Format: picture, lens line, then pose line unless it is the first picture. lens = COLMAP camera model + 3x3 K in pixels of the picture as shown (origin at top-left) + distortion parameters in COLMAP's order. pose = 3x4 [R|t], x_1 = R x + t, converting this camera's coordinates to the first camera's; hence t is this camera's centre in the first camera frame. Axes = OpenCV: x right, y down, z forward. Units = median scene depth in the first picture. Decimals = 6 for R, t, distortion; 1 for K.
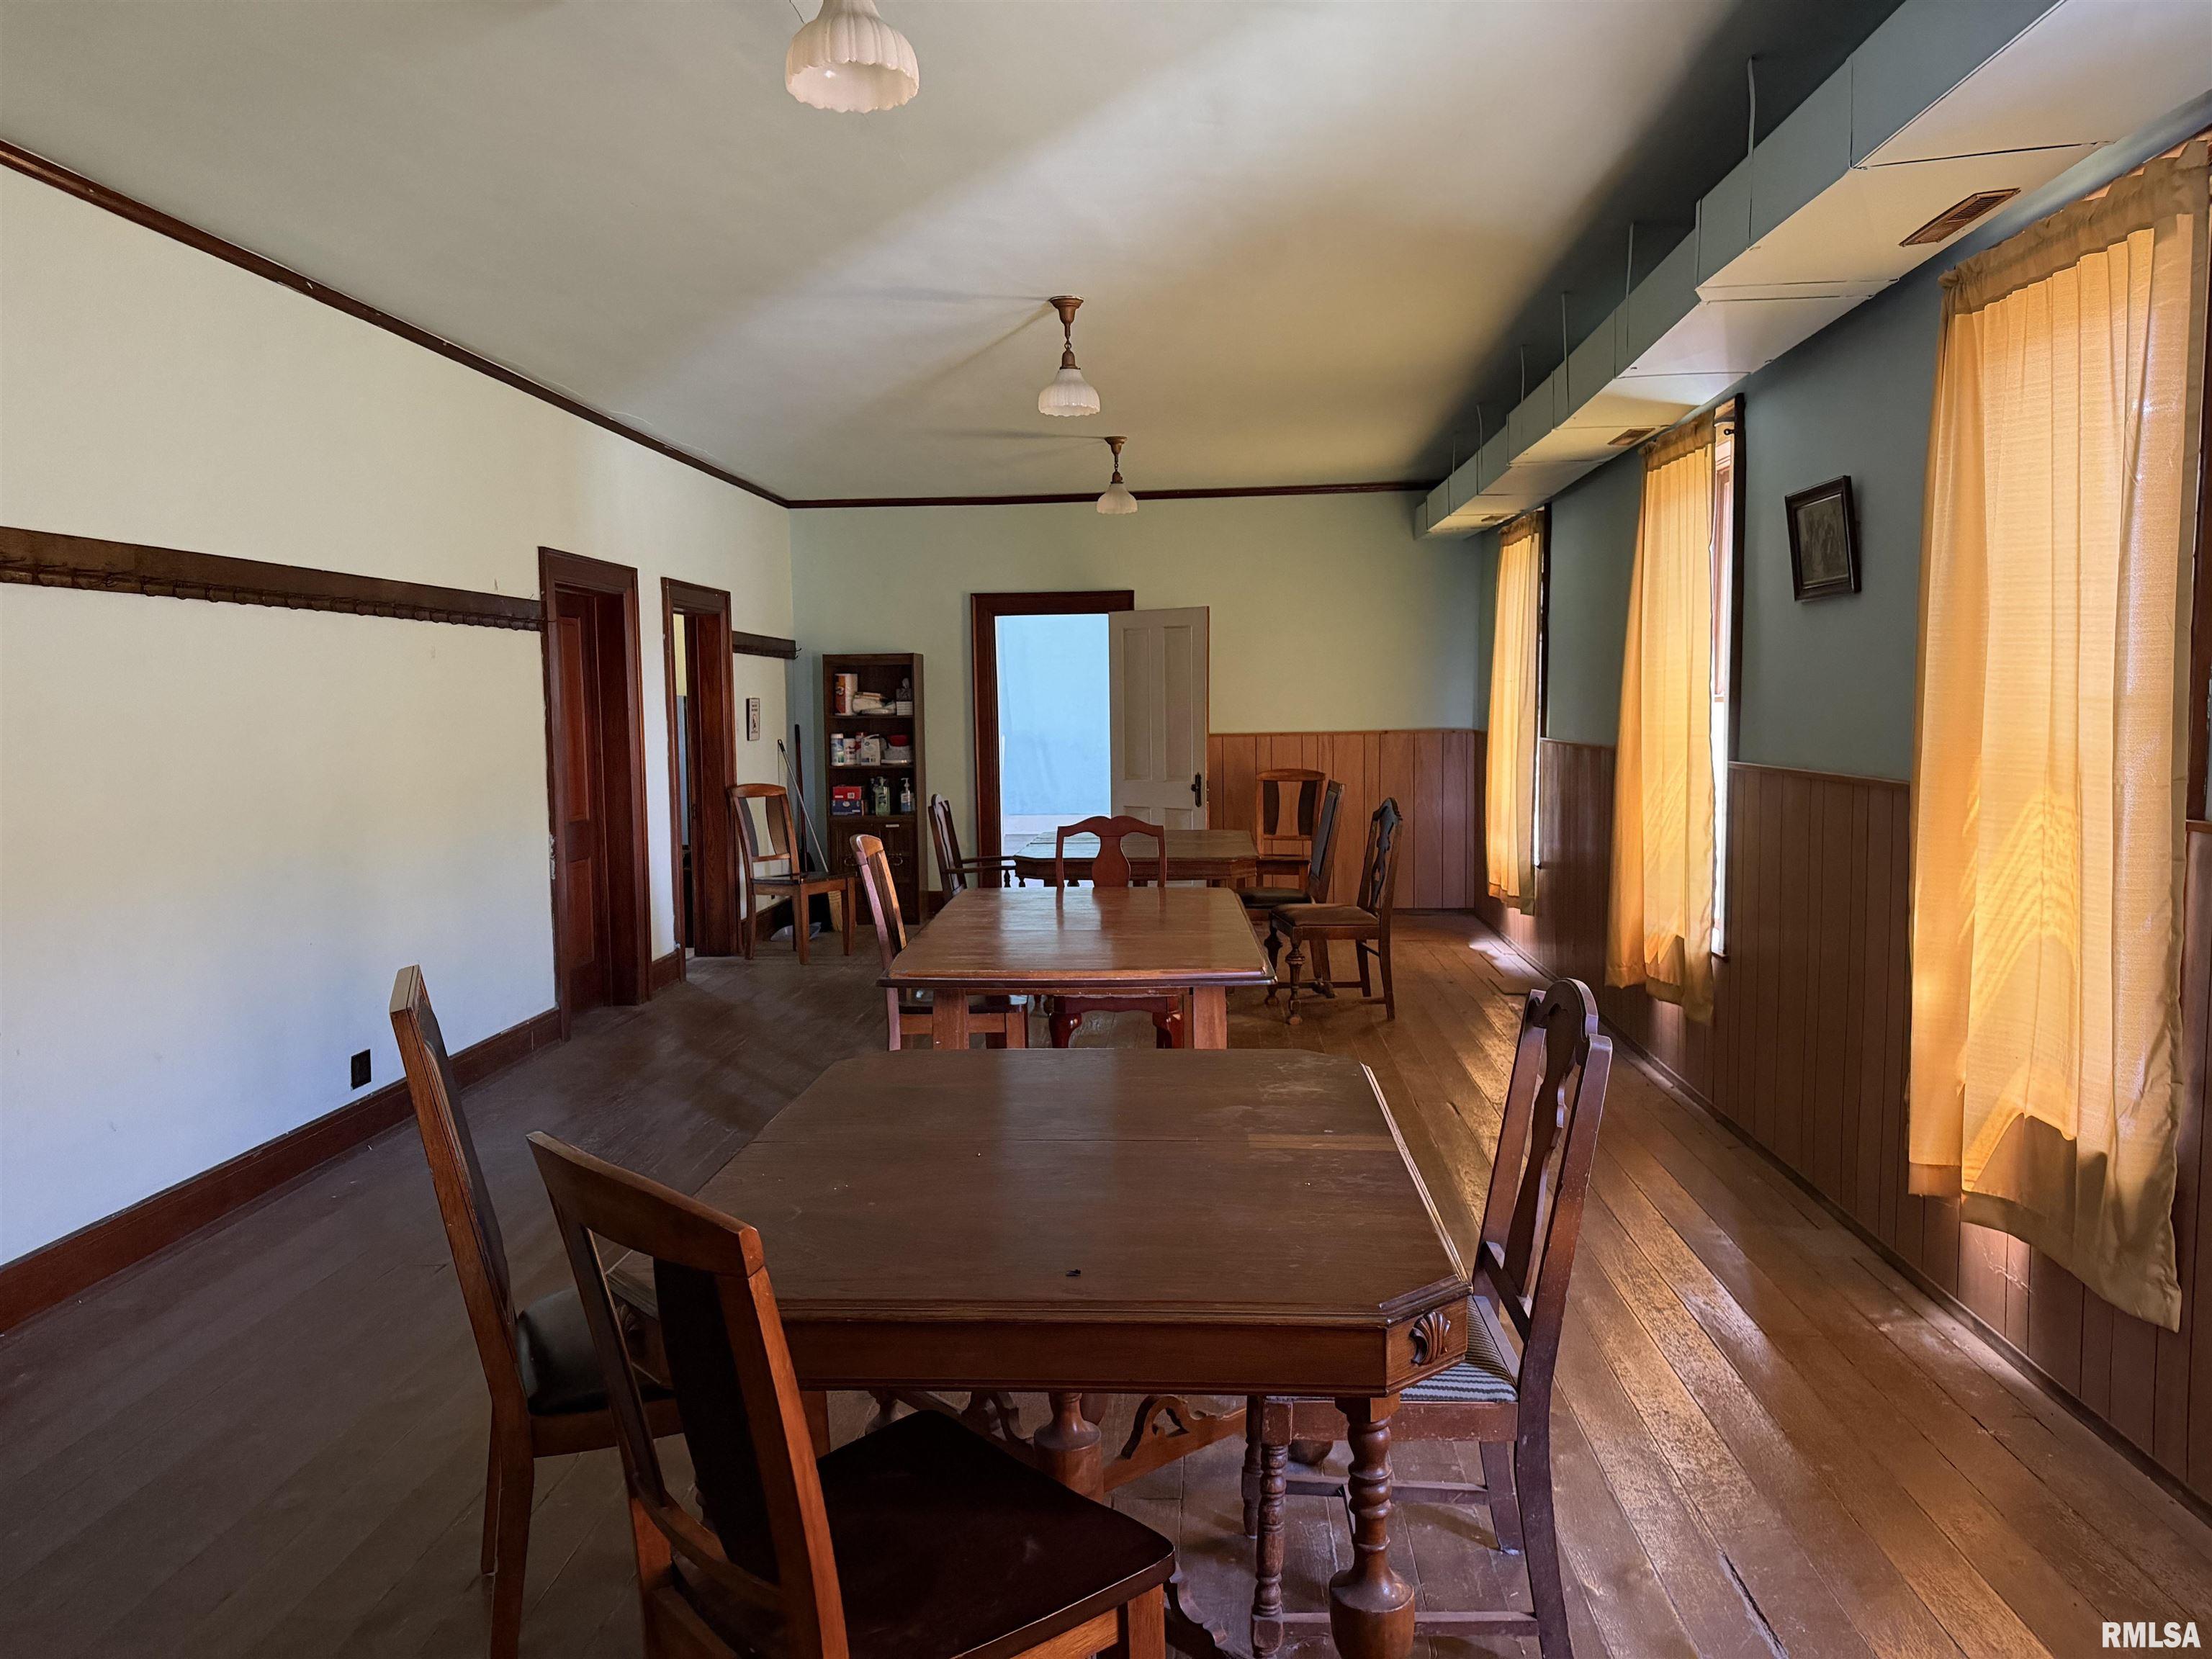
lens RADIAL K [[1525.3, 0, 1066.9], [0, 1525.3, 795.8], [0, 0, 1]] dist [0.025204, -0.040426]
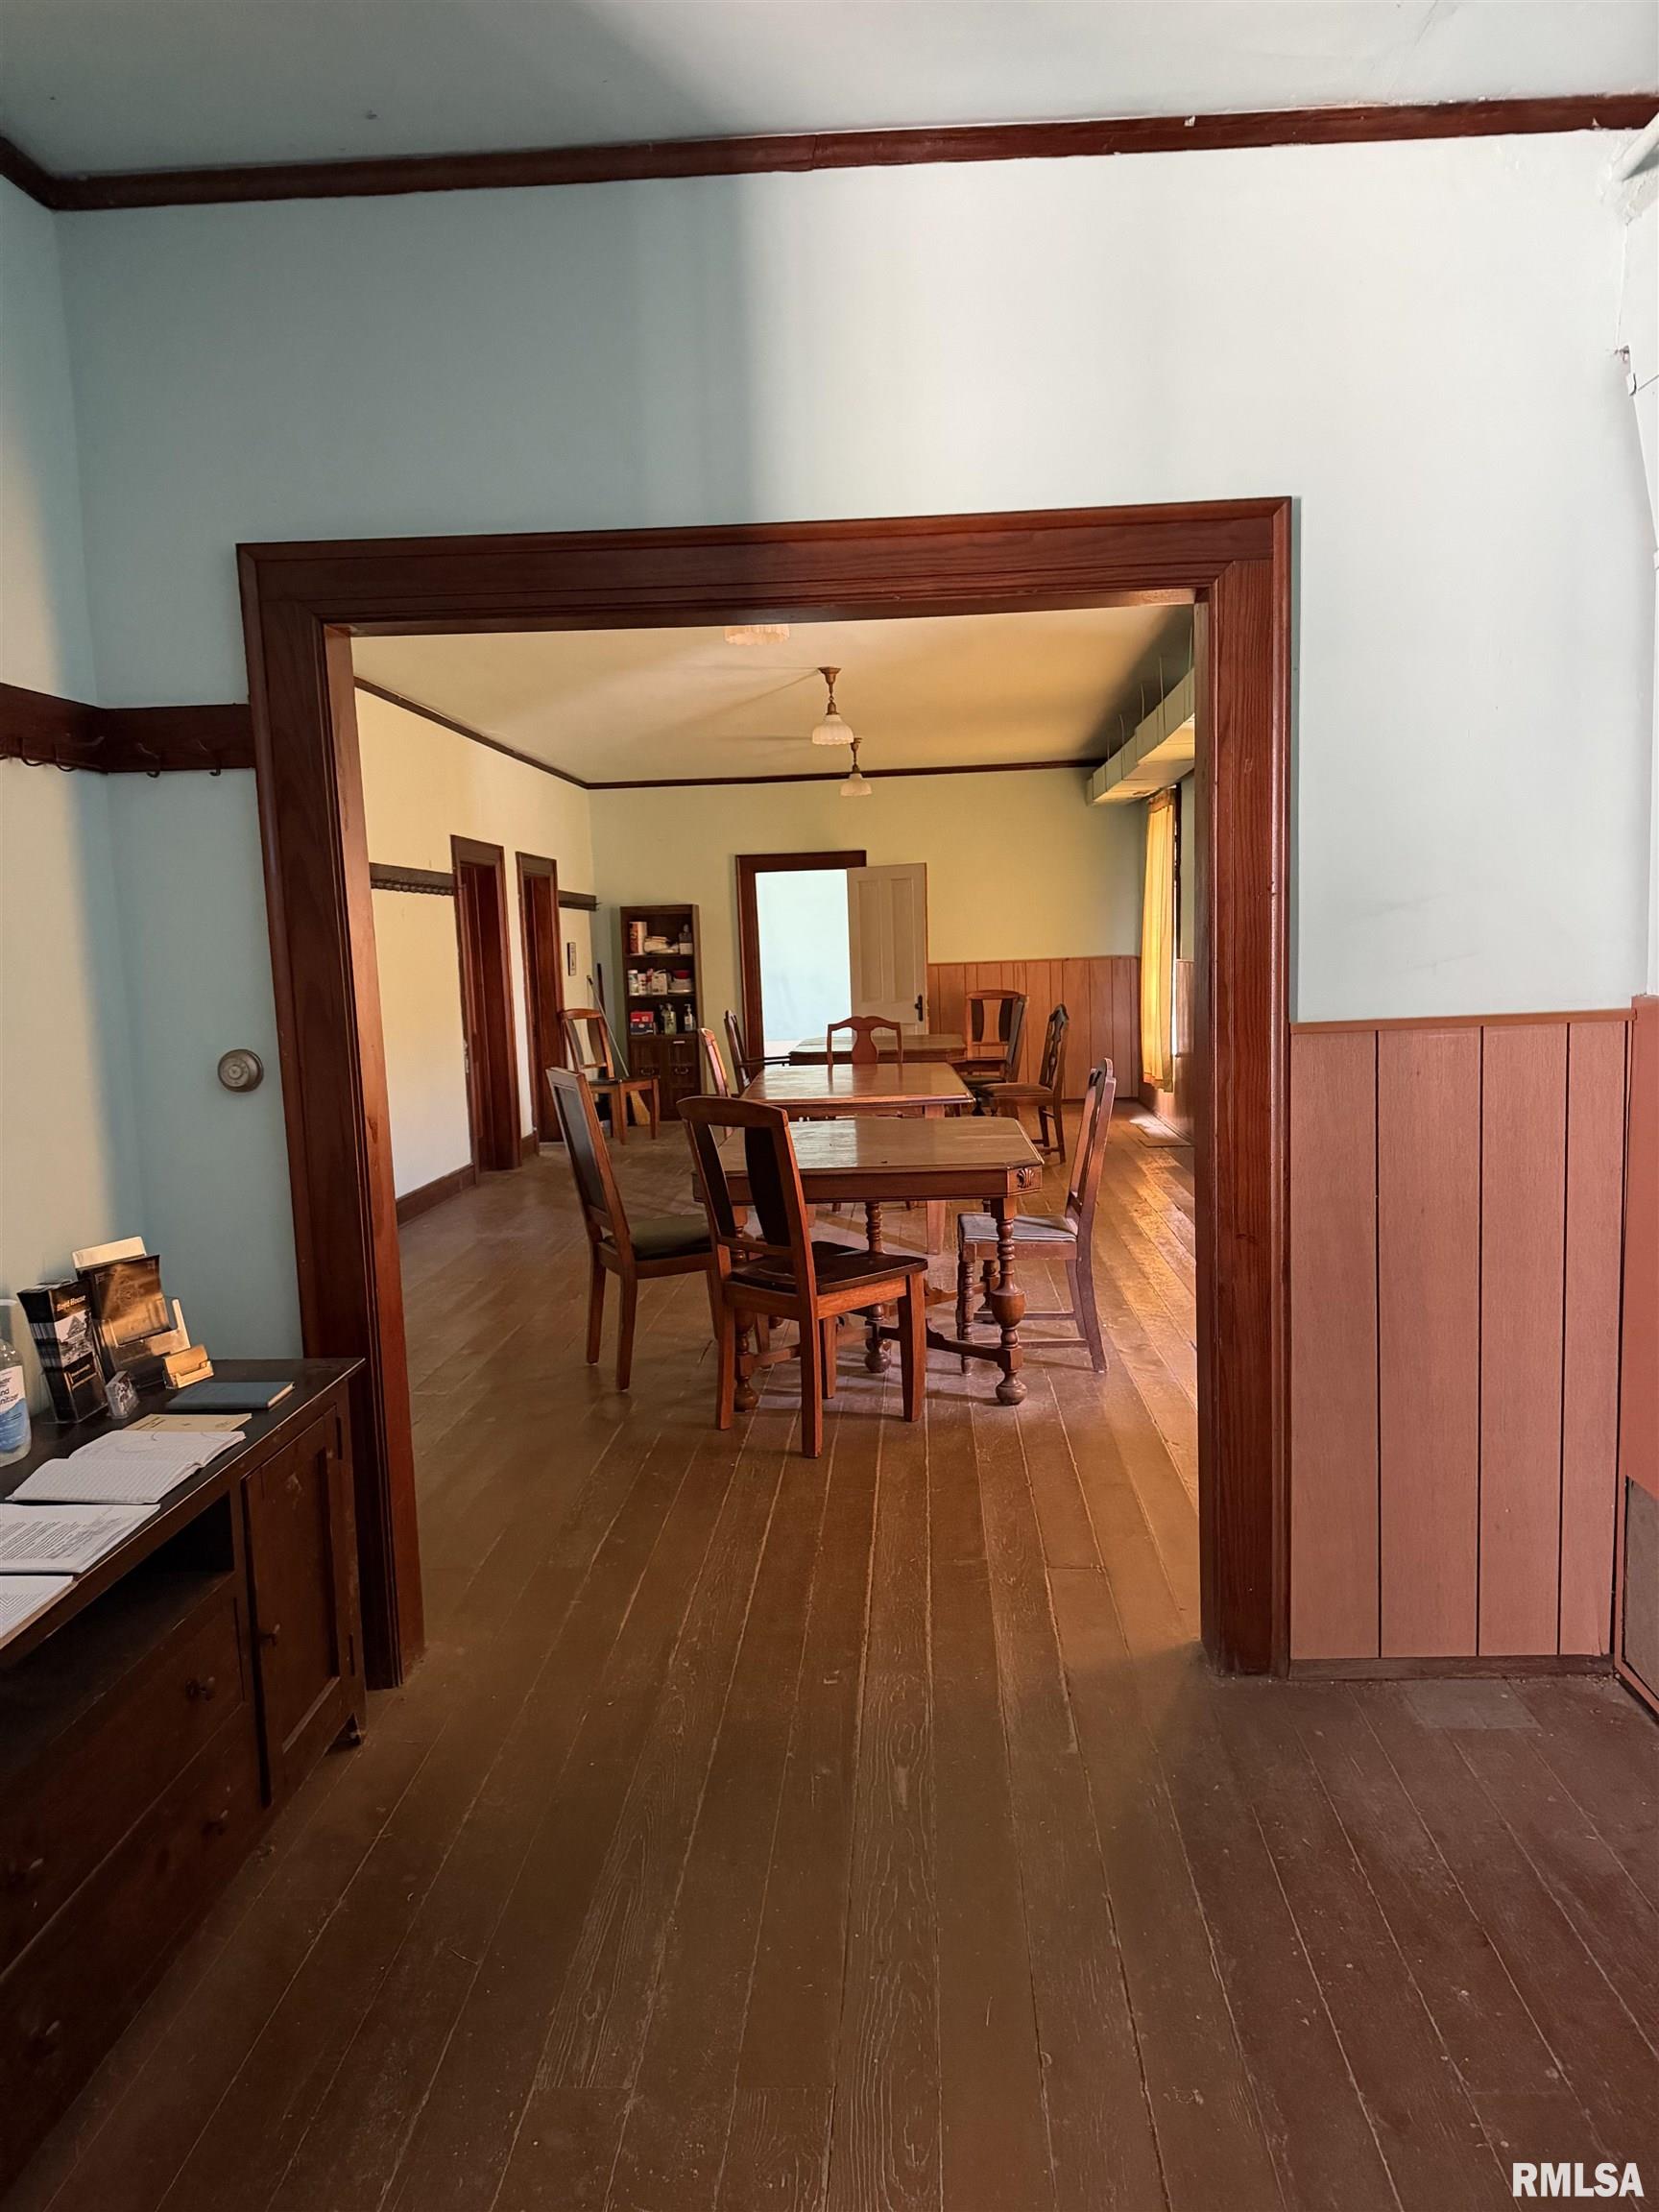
lens RADIAL K [[1525.3, 0, 830.7], [0, 1525.3, 1115.3], [0, 0, 1]] dist [0.025204, -0.040426]
pose [[0.999261, -0.024377, 0.029719, -0.038131], [0.022885, 0.998508, 0.049570, 0.027822], [-0.030883, -0.048853, 0.998328, -0.363189]]
